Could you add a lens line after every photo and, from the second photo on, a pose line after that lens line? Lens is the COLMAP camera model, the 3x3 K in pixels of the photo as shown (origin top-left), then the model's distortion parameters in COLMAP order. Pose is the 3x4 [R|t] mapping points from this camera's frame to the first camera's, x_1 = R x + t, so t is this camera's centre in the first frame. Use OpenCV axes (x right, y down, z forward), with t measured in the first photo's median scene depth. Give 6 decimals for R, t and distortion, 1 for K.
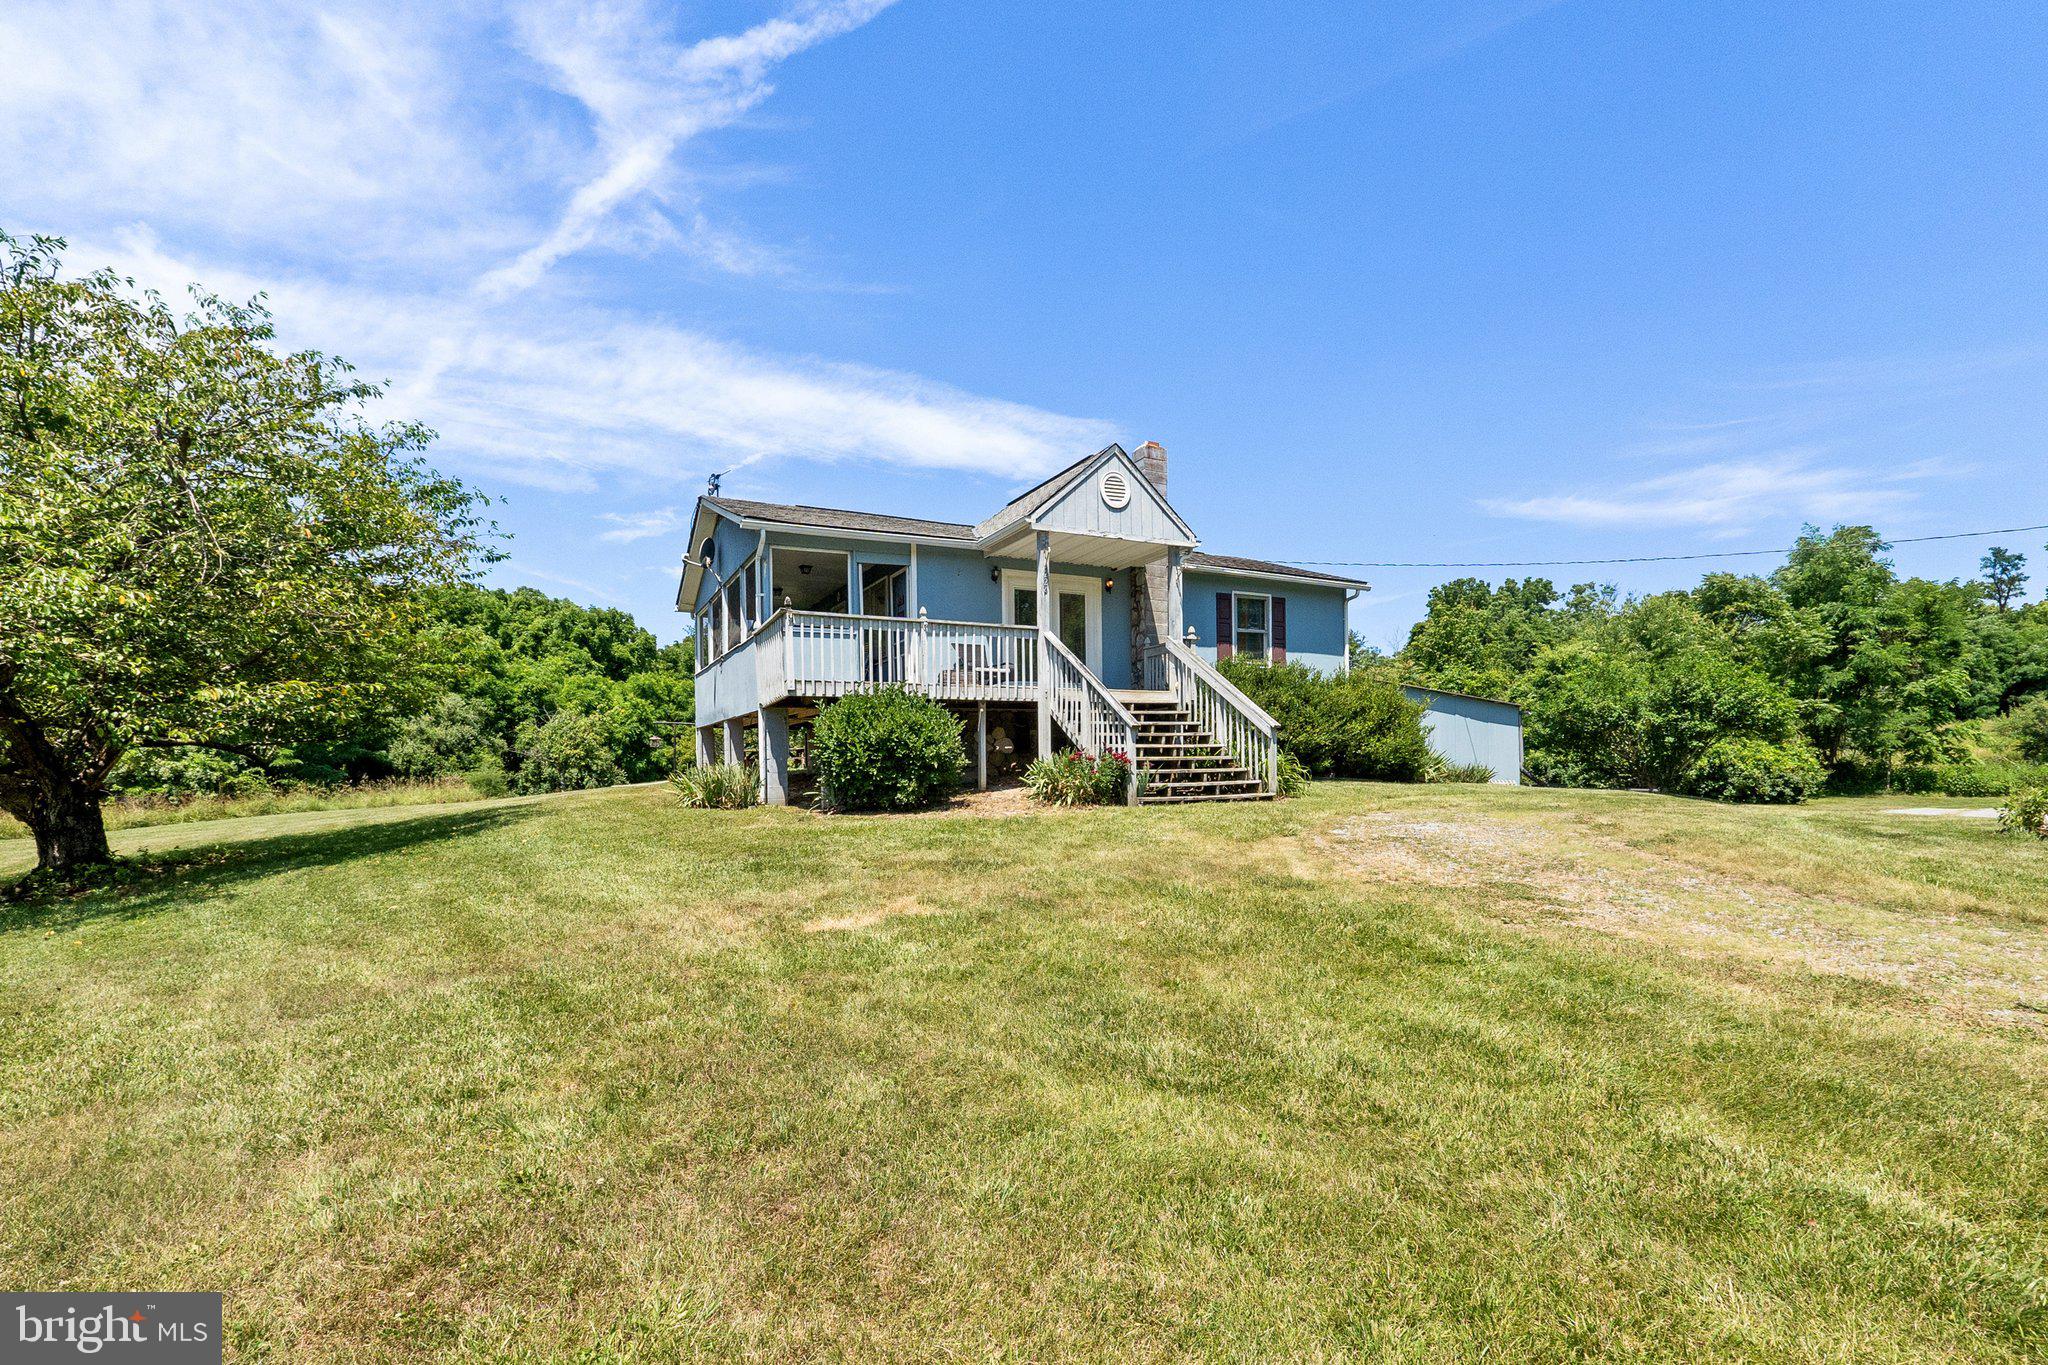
lens RADIAL K [[926.5, 0, 987.5], [0, 926.5, 776.5], [0, 0, 1]] dist [-0.006335, 0.000793]
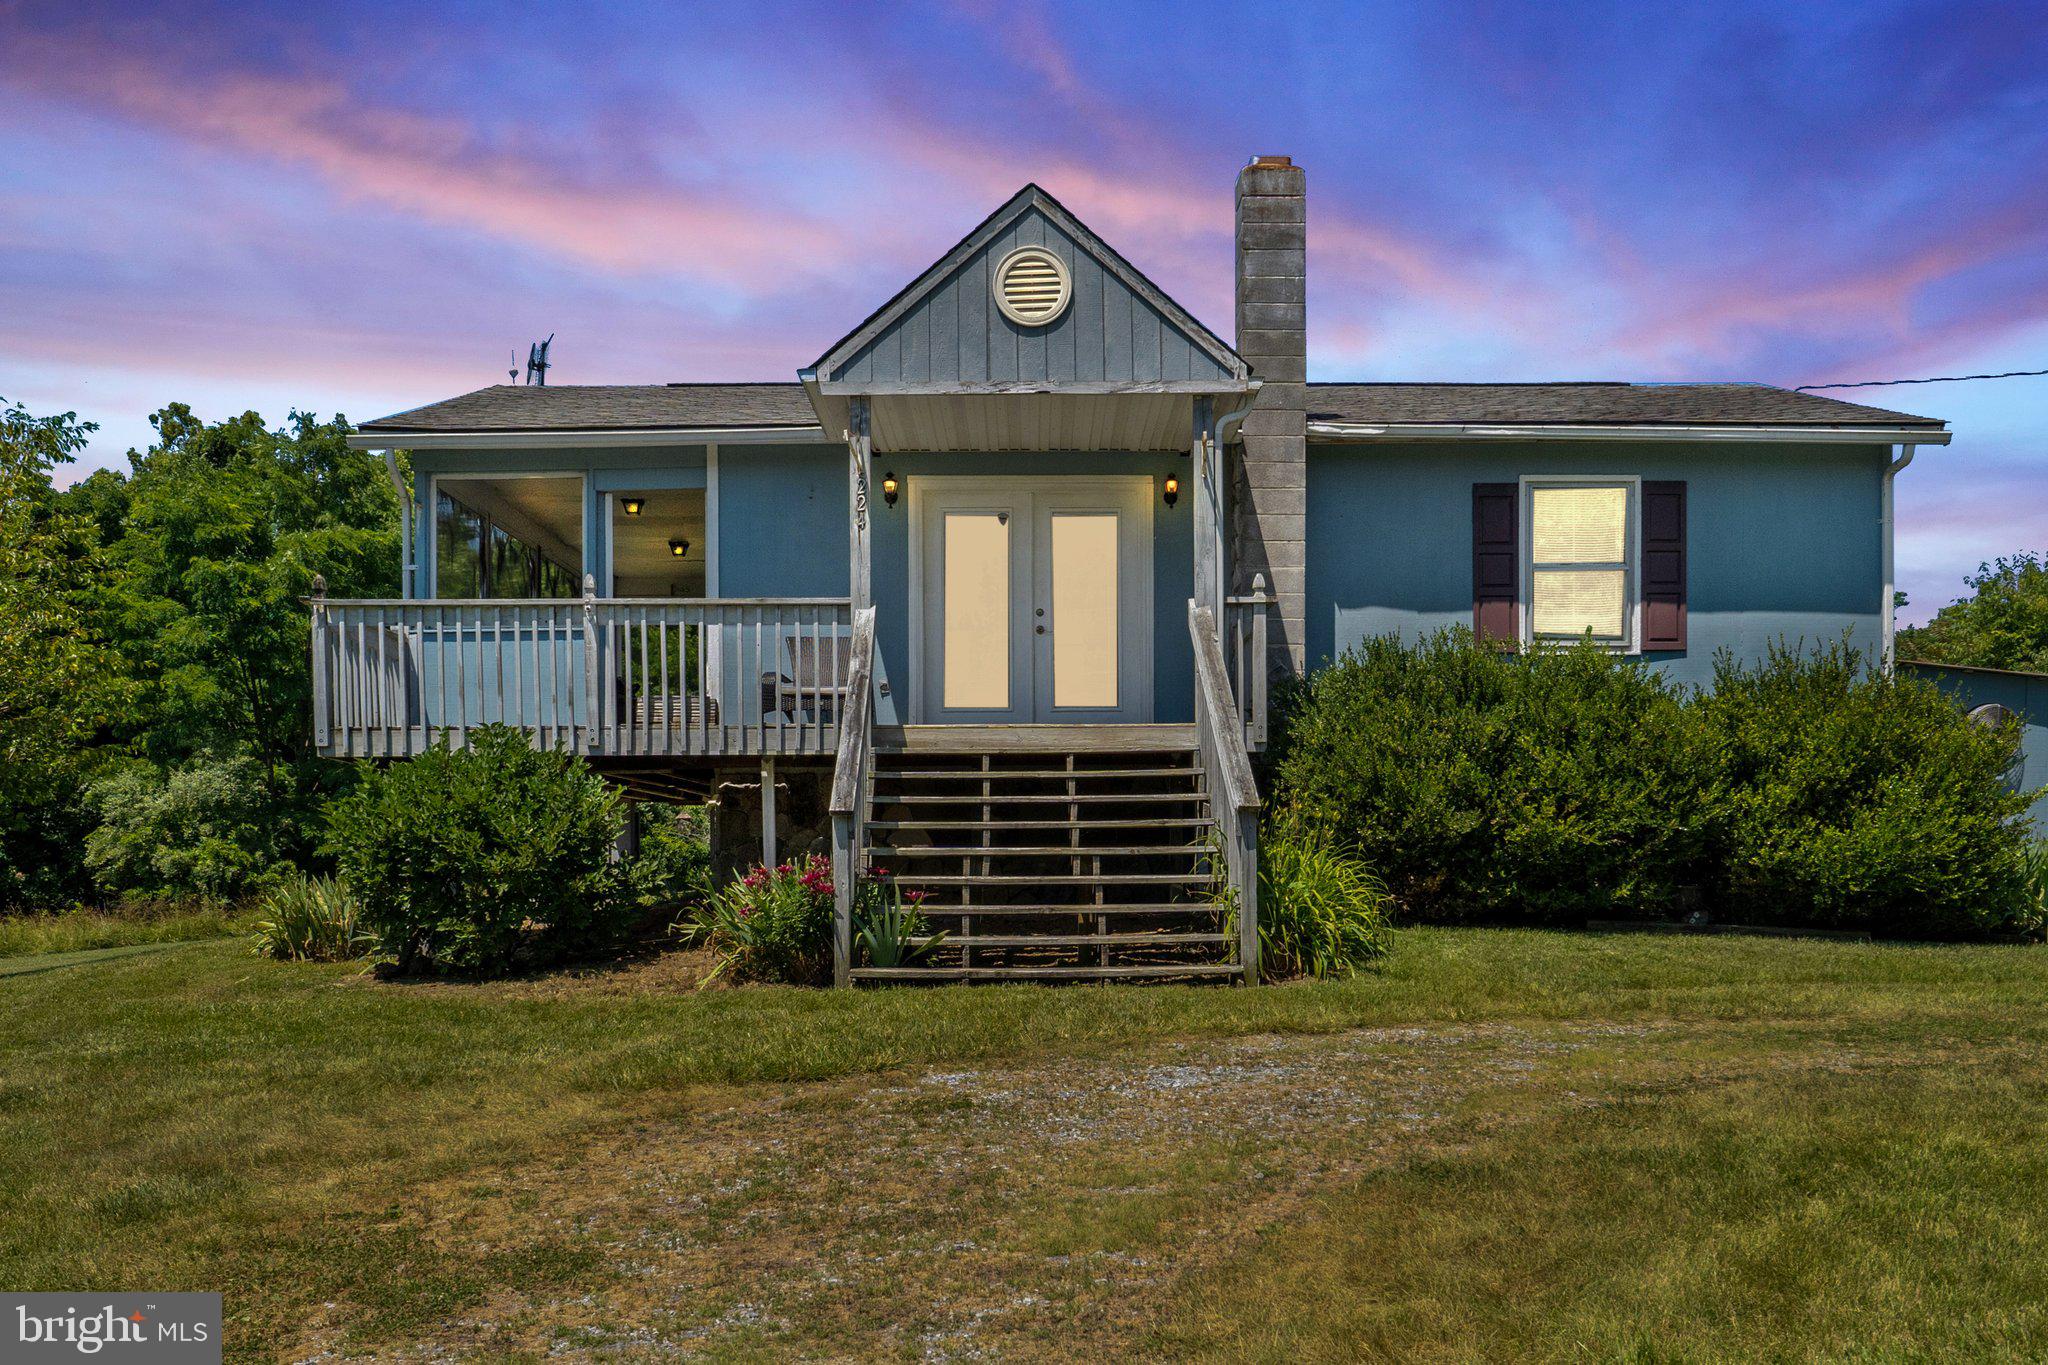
lens RADIAL K [[1784.8, 0, 1003.0], [0, 1784.8, 885.2], [0, 0, 1]] dist [0.001553, -0.006664]
pose [[0.901062, 0.014459, -0.433450, 0.441191], [-0.011296, 0.999887, 0.009872, -0.020183], [0.433544, -0.003999, 0.901124, 0.173458]]
